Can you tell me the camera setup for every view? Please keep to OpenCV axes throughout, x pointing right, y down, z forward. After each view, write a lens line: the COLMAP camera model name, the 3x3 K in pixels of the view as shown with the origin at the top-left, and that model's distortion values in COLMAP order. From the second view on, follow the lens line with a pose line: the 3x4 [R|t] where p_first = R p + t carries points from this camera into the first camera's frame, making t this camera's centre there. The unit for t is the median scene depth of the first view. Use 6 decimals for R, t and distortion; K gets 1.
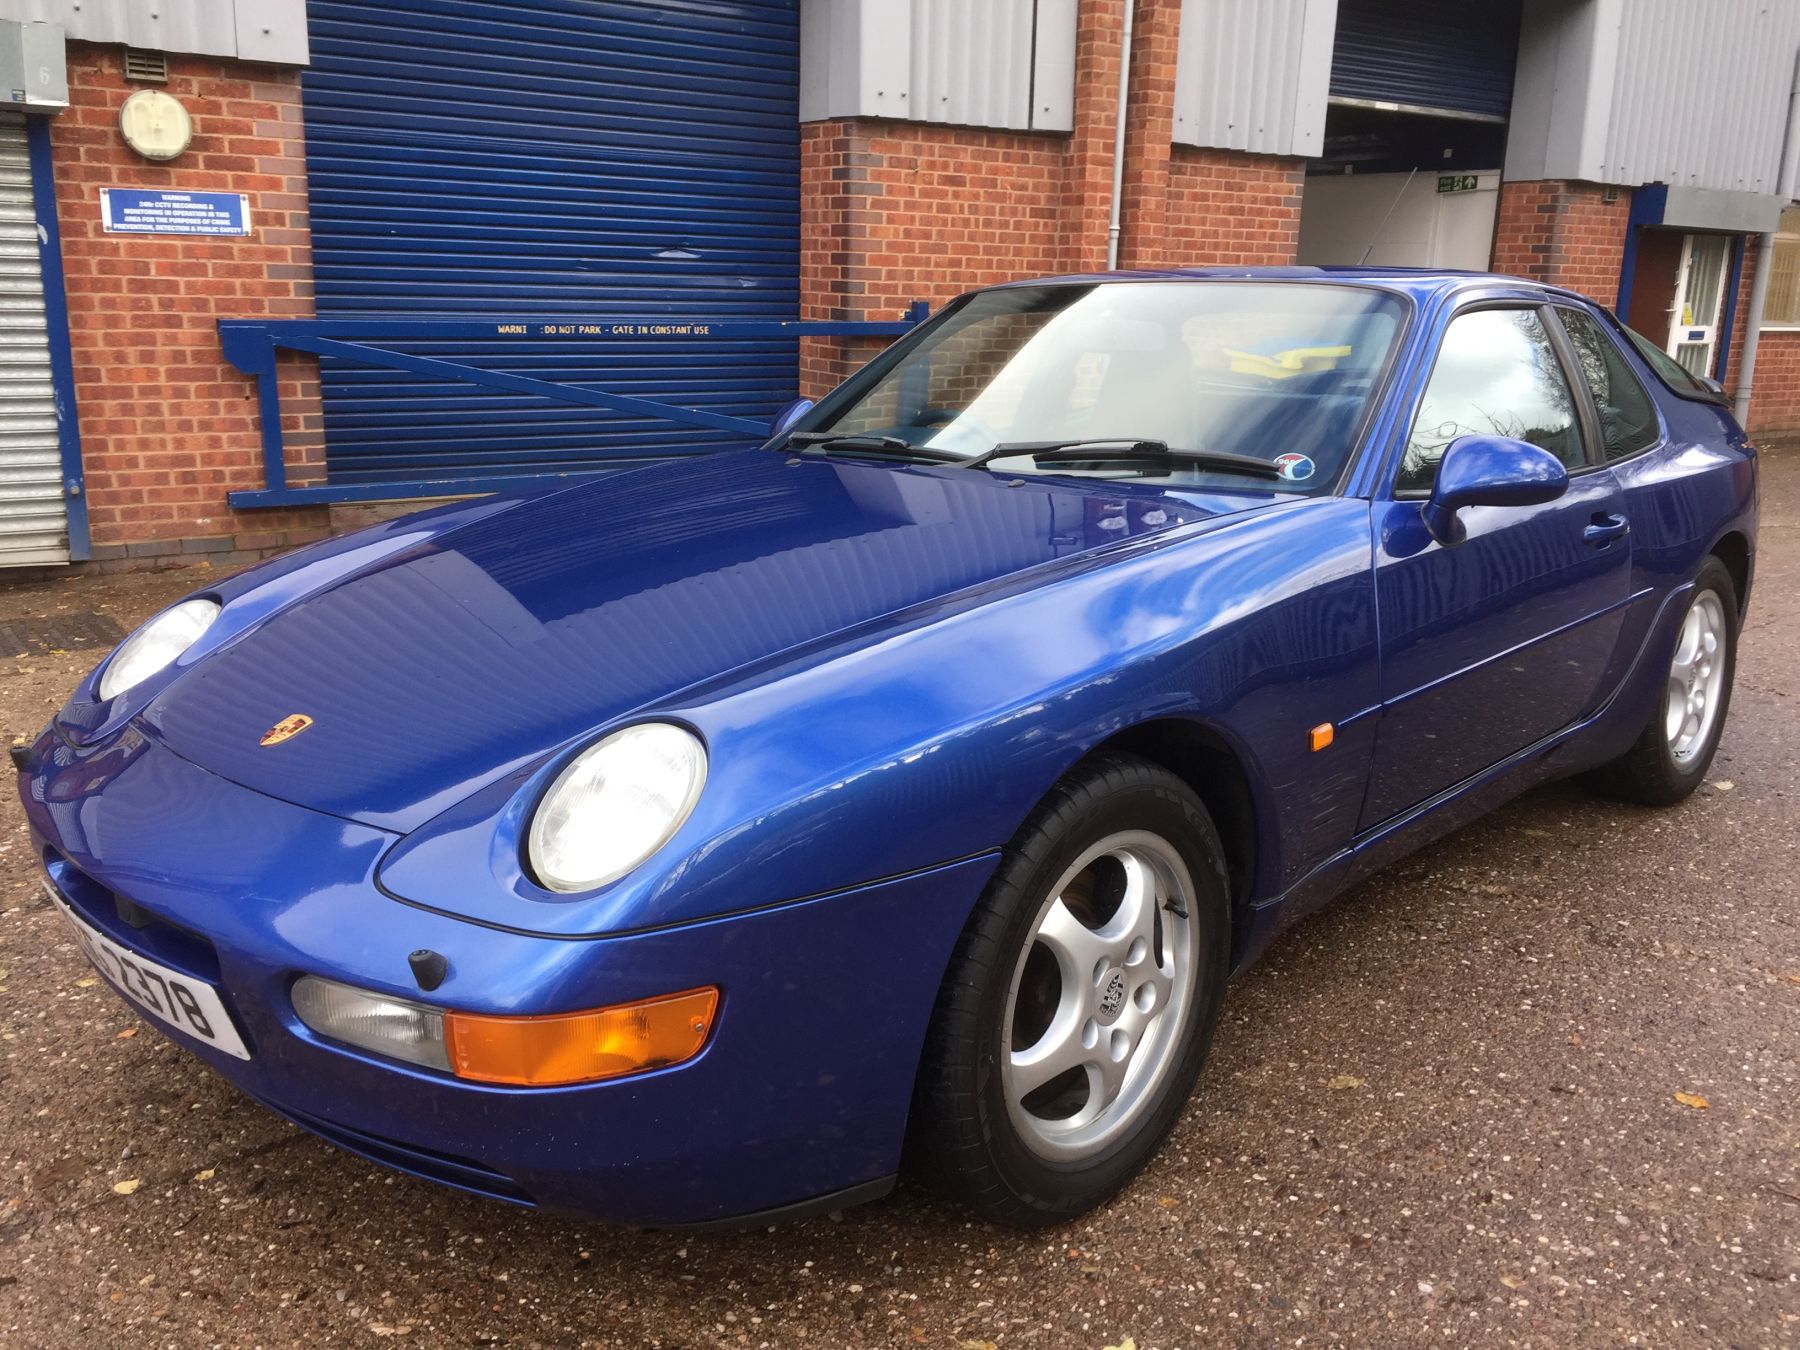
lens RADIAL K [[1558.3, 0, 897.9], [0, 1558.3, 667.3], [0, 0, 1]] dist [-0.003330, -0.022027]
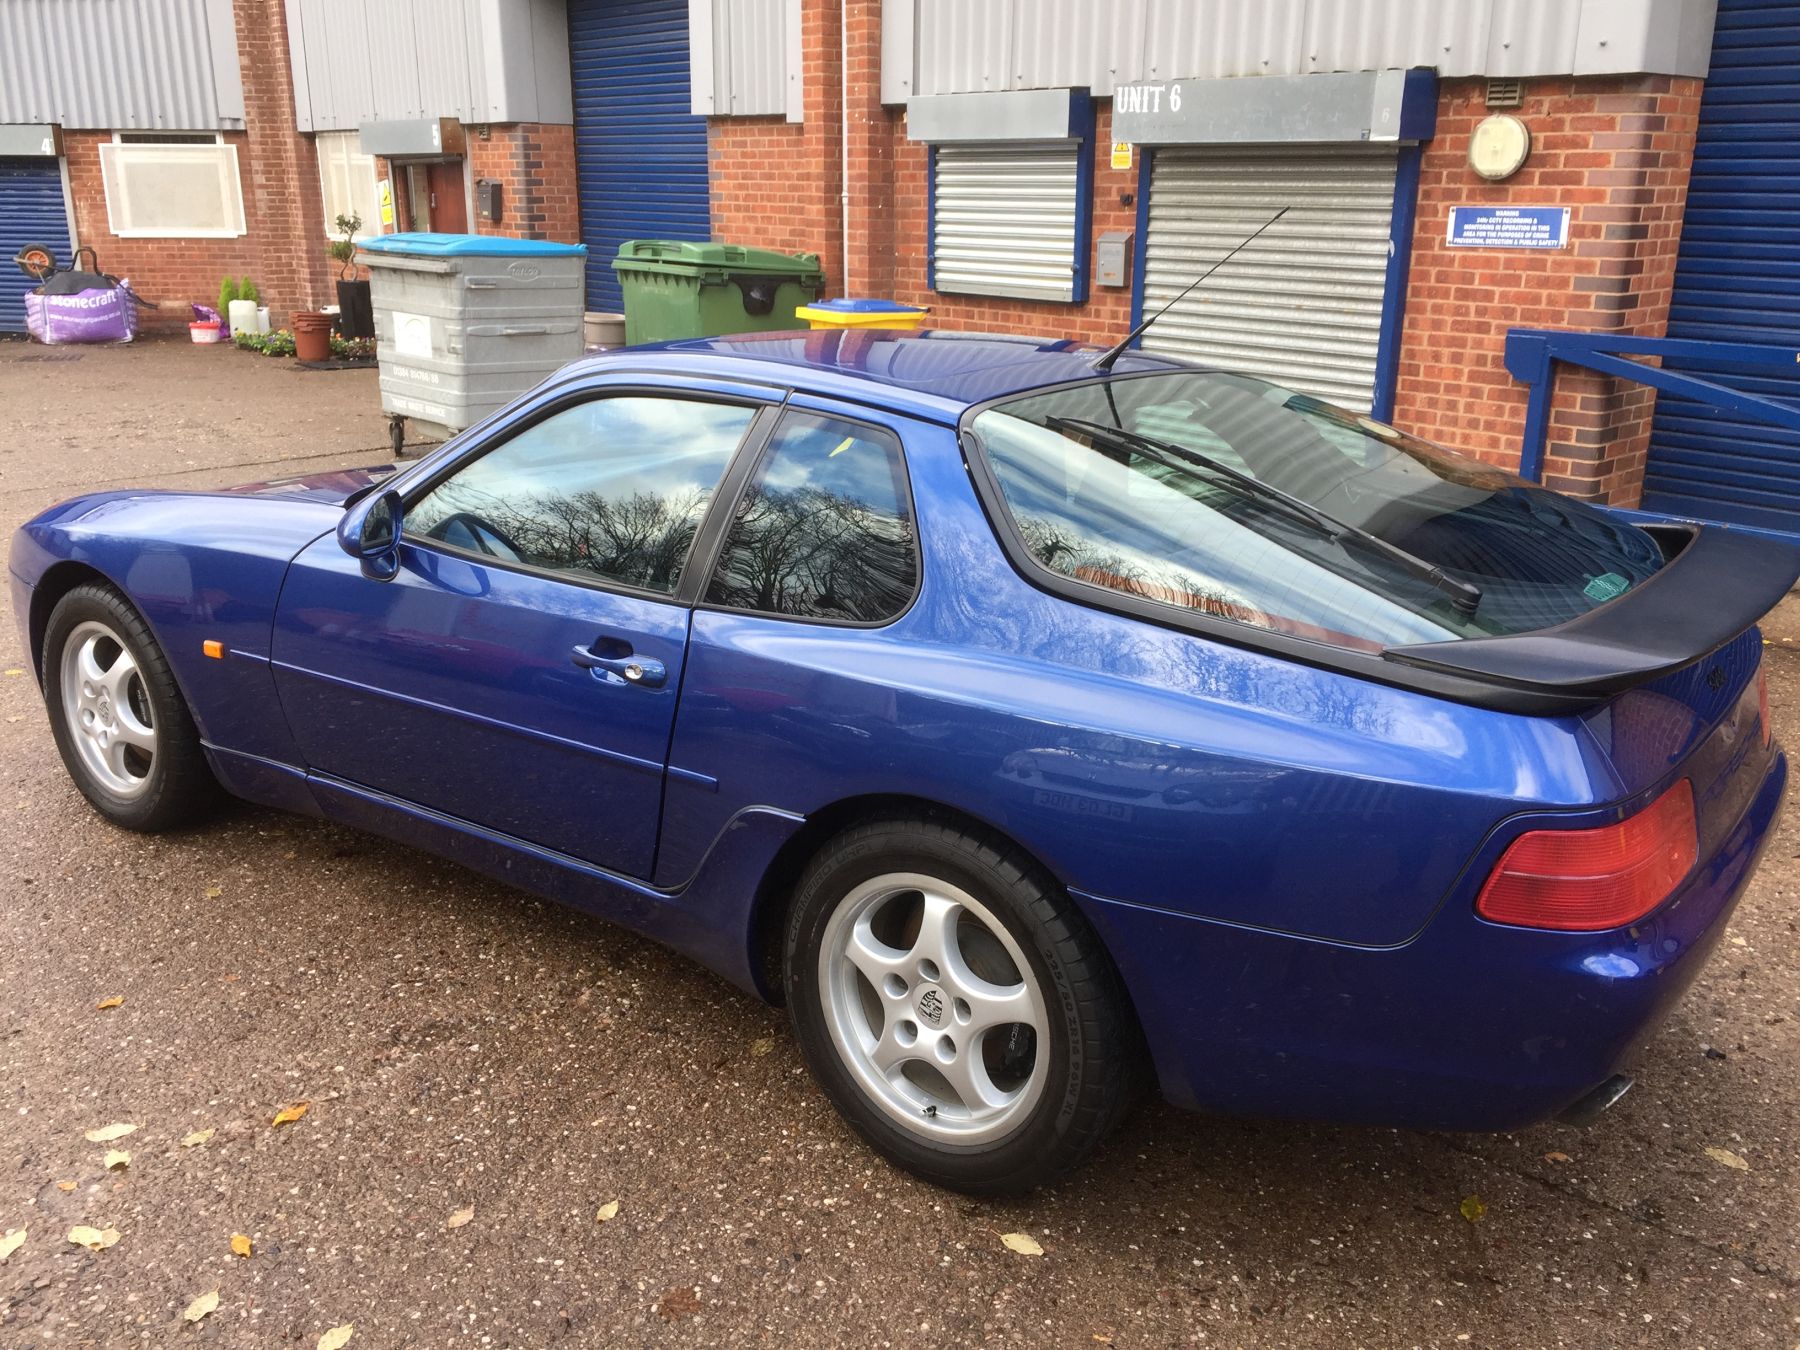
lens RADIAL K [[1558.3, 0, 902.8], [0, 1558.3, 680.8], [0, 0, 1]] dist [-0.003330, -0.022027]
pose [[0.127659, 0.264404, -0.955926, 0.591279], [-0.243237, 0.942724, 0.228269, -0.139880], [0.961530, 0.203376, 0.184660, 0.460445]]
